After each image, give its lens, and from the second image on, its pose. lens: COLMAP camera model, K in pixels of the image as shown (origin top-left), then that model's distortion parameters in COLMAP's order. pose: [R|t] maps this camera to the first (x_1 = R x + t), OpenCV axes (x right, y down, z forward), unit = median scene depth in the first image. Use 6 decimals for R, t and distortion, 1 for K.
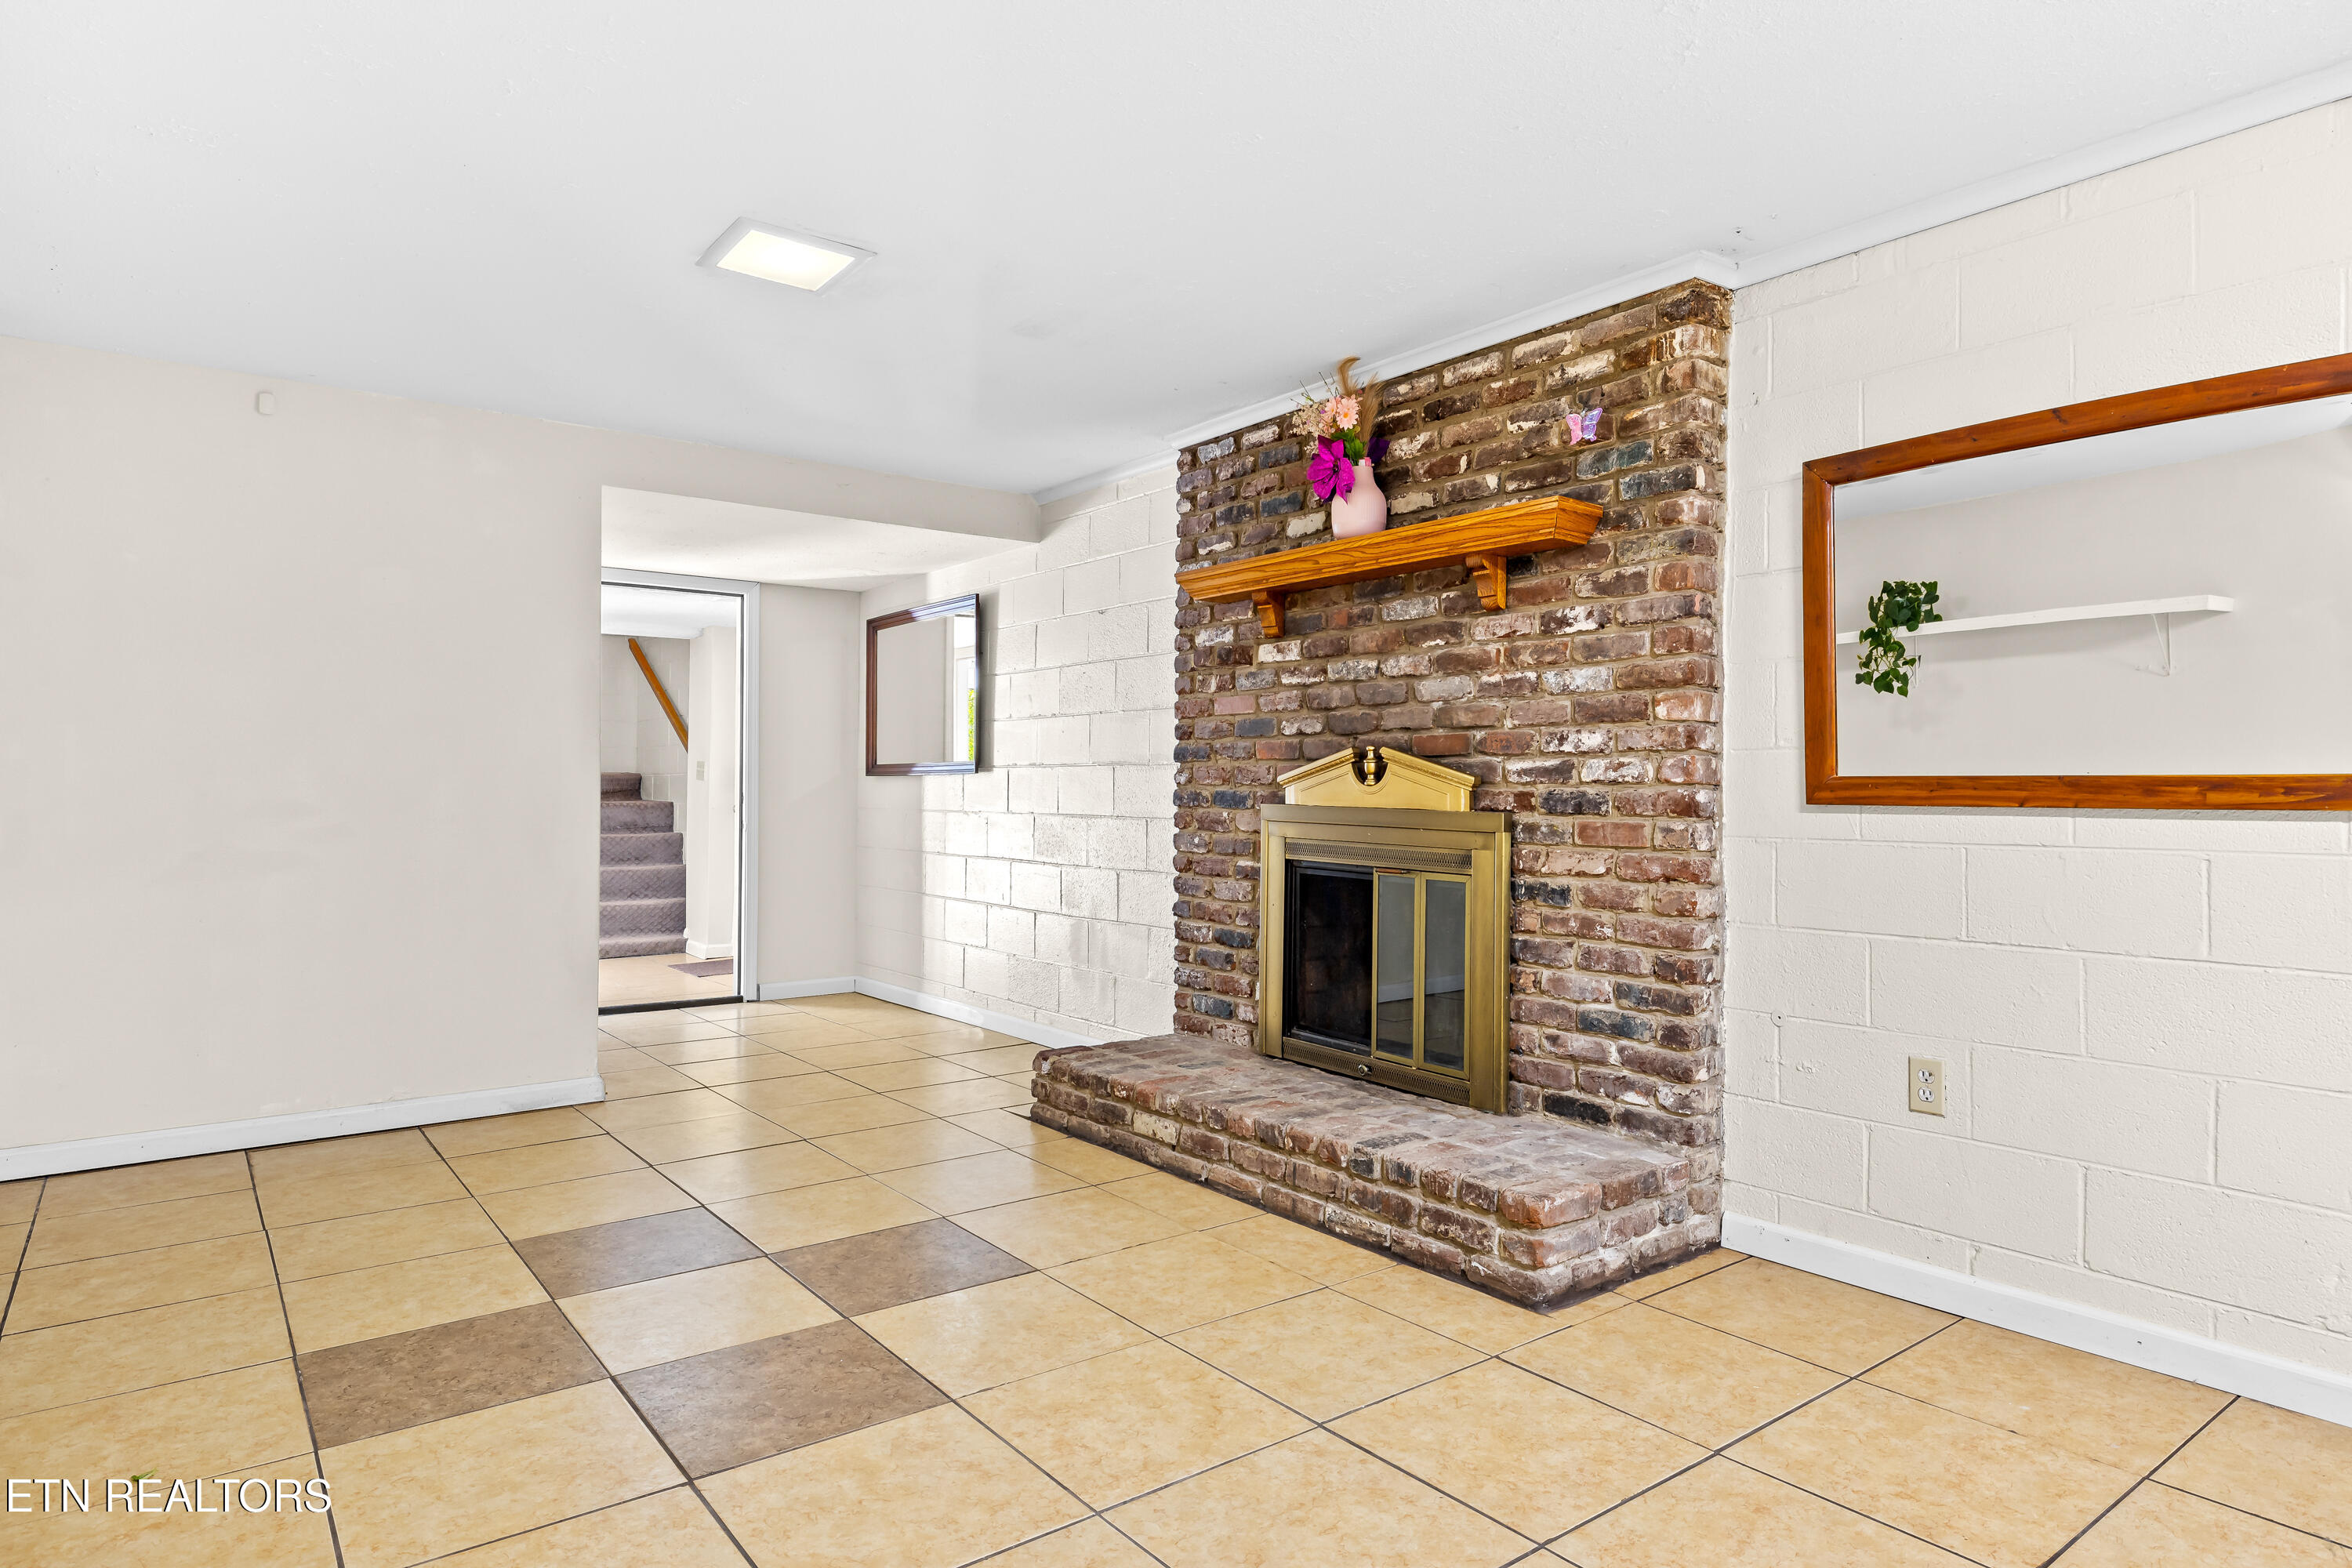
lens RADIAL K [[1323.4, 0, 1155.4], [0, 1323.4, 790.9], [0, 0, 1]] dist [-0.002740, 0.000541]
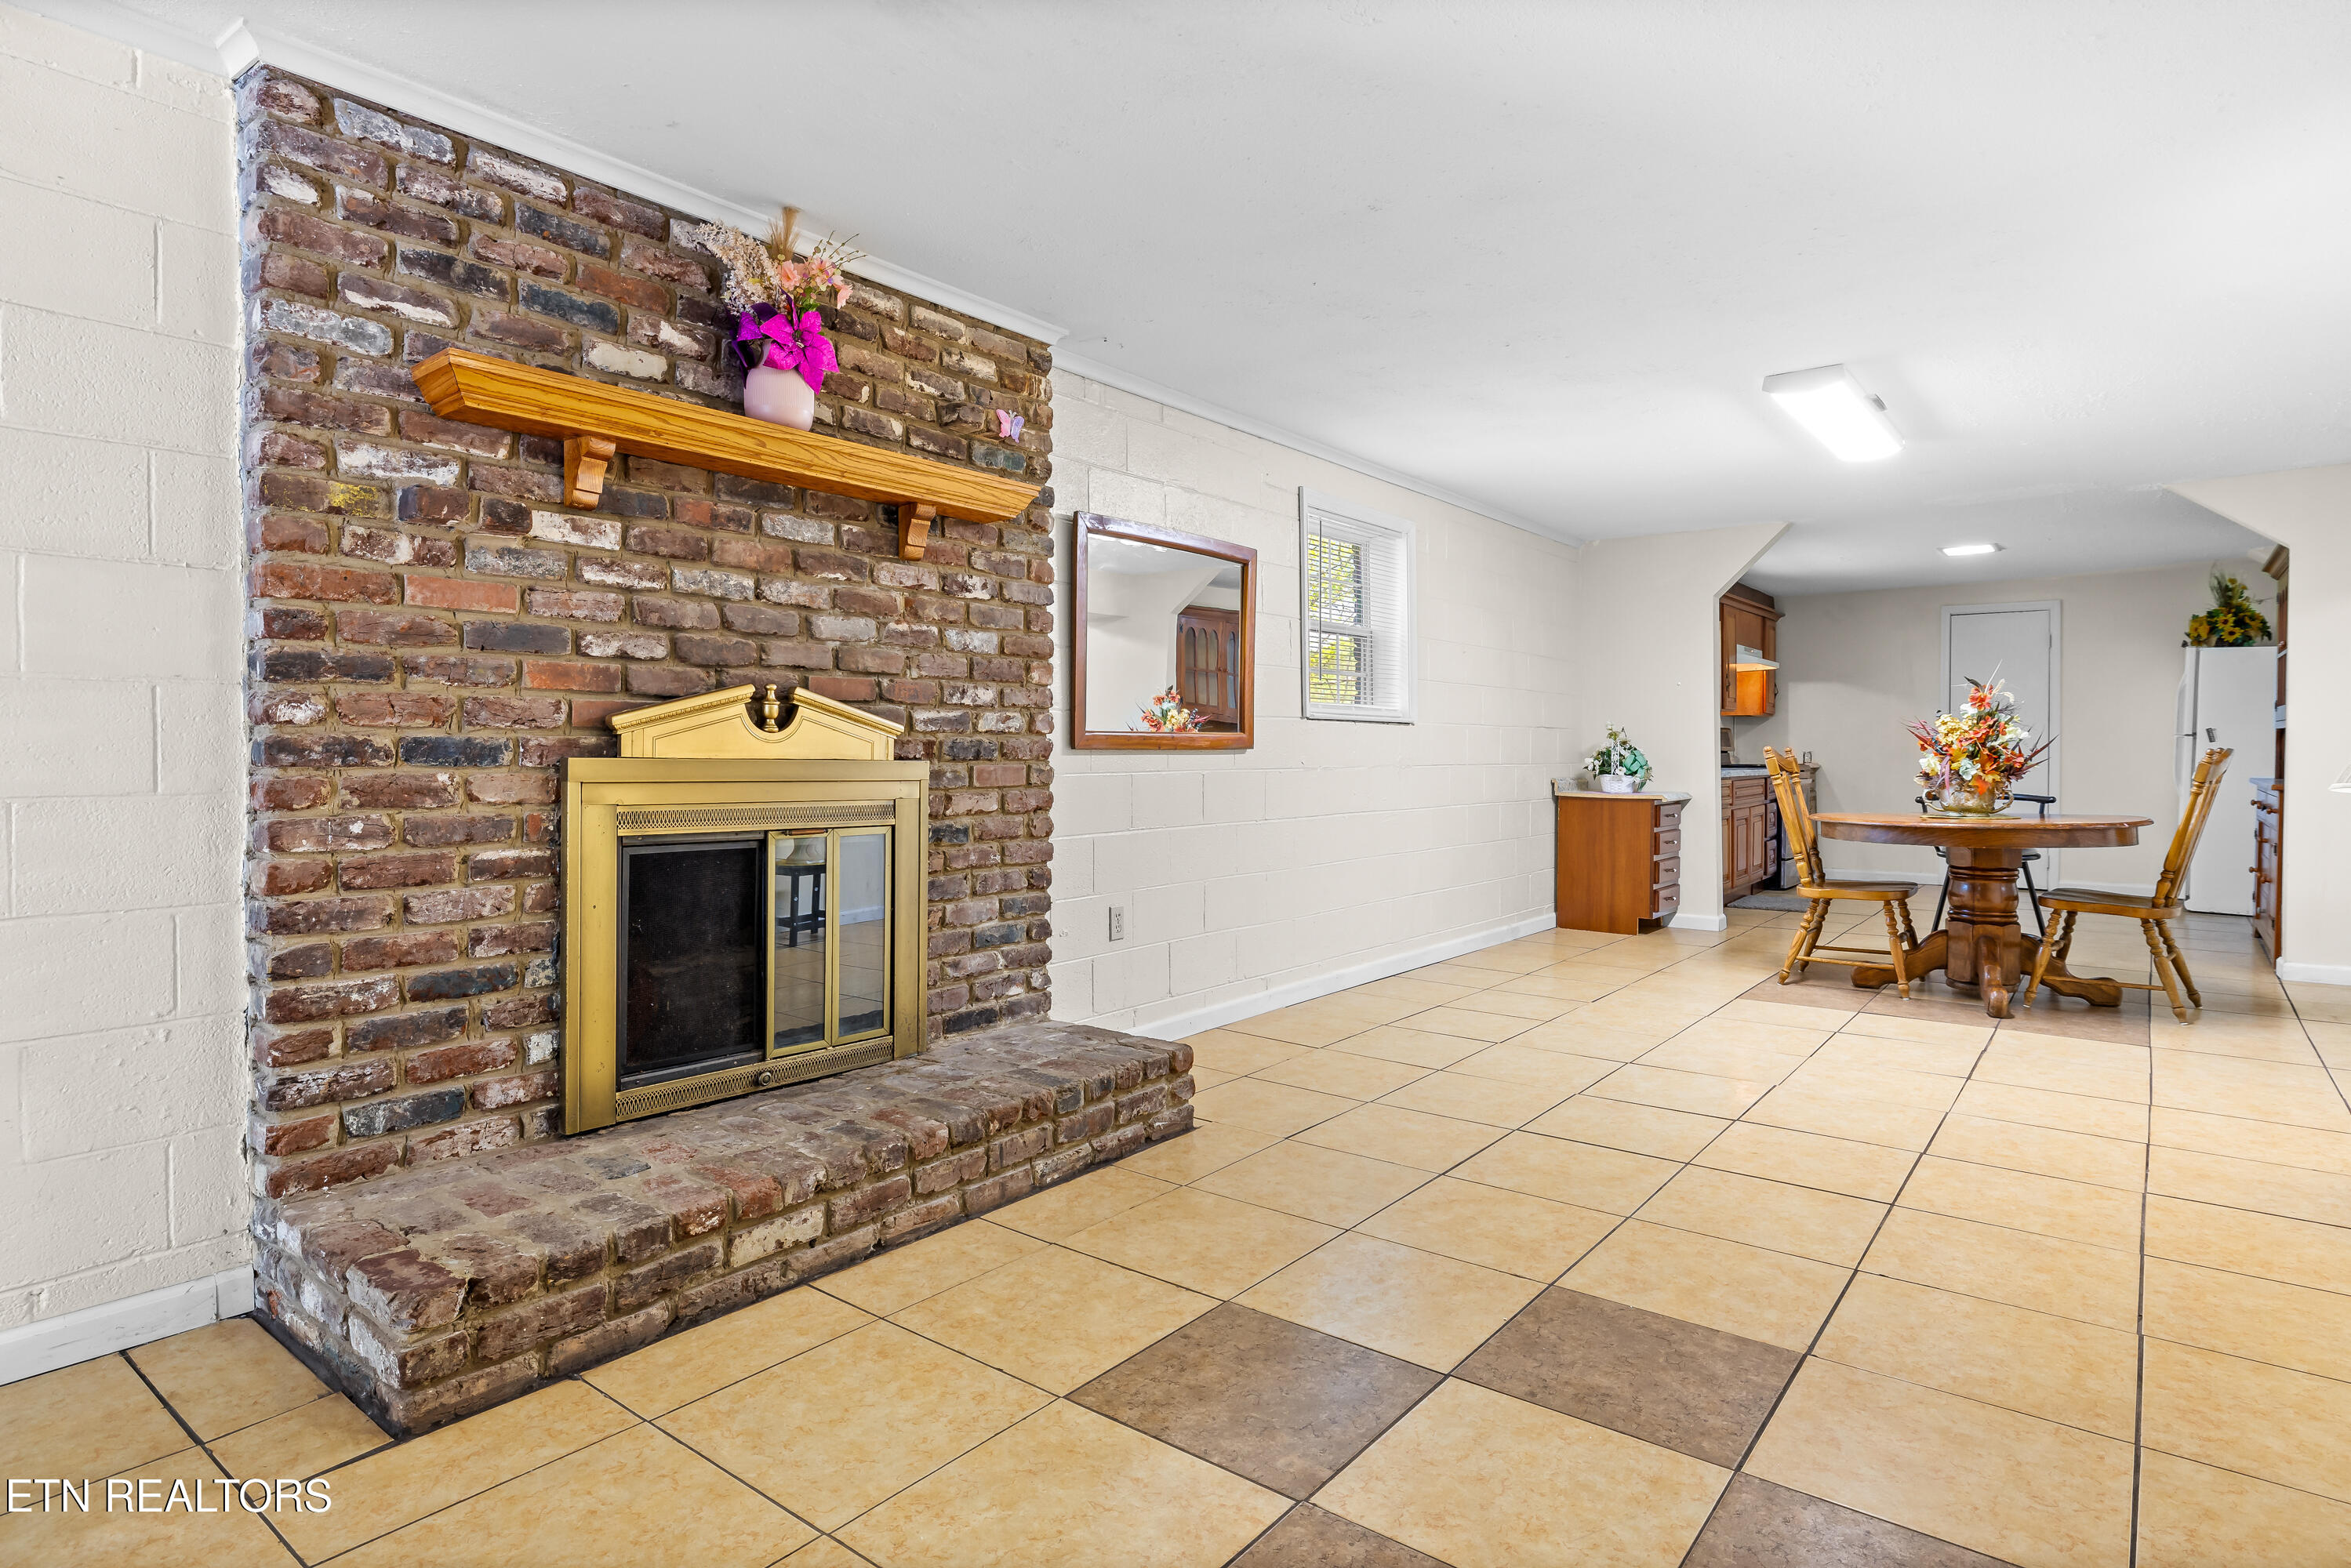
lens RADIAL K [[1254.3, 0, 1172.0], [0, 1254.3, 777.0], [0, 0, 1]] dist [-0.001846, -0.000496]
pose [[-0.254022, -0.027477, 0.966808, -0.683573], [-0.002618, 0.999612, 0.027722, 0.001592], [-0.967195, 0.004511, -0.253996, 0.993409]]
